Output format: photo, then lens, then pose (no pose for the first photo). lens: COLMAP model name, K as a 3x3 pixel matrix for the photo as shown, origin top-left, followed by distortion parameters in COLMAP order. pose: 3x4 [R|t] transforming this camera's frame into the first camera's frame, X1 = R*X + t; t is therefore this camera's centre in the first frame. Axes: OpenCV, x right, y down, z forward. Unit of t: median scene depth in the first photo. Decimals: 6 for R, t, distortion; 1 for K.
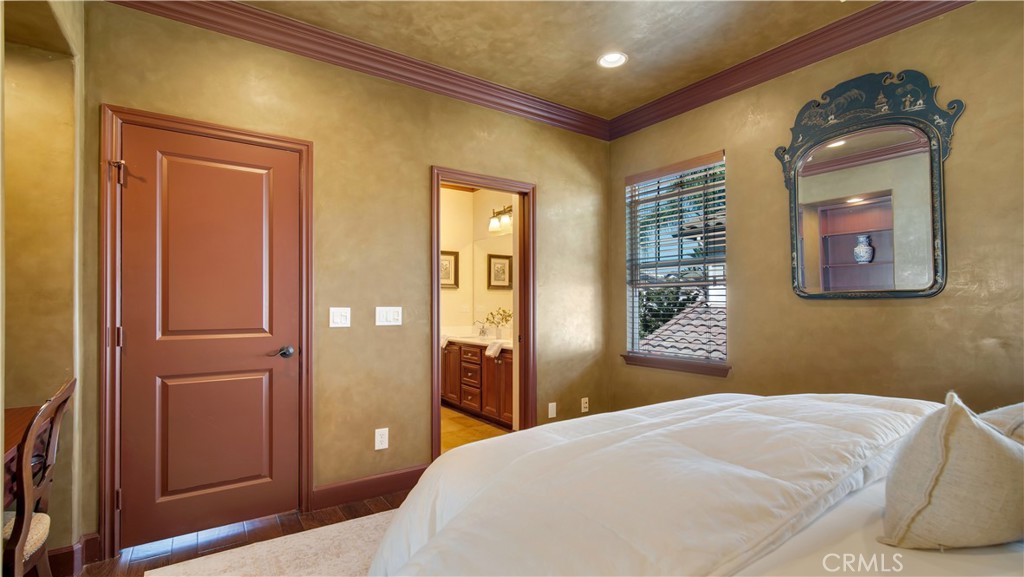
lens RADIAL K [[470.8, 0, 511.1], [0, 470.8, 292.3], [0, 0, 1]] dist [-0.004121, -0.000066]
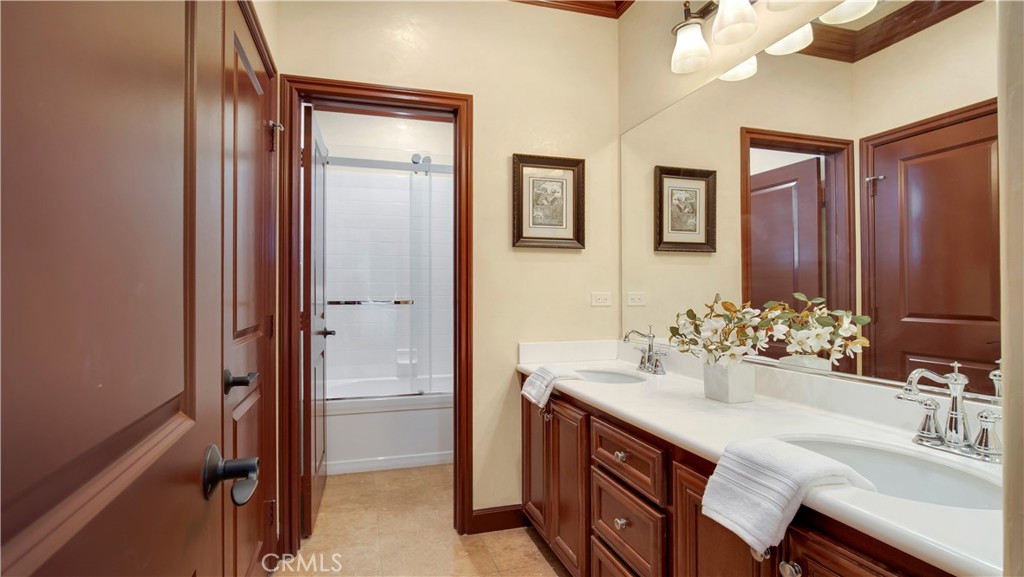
lens RADIAL K [[470.8, 0, 508.3], [0, 470.8, 290.0], [0, 0, 1]] dist [-0.004121, -0.000066]
pose [[0.961214, 0.000754, -0.275801, -0.061840], [0.003446, 0.999885, 0.014741, 0.021645], [0.275780, -0.015120, 0.961102, 0.586025]]
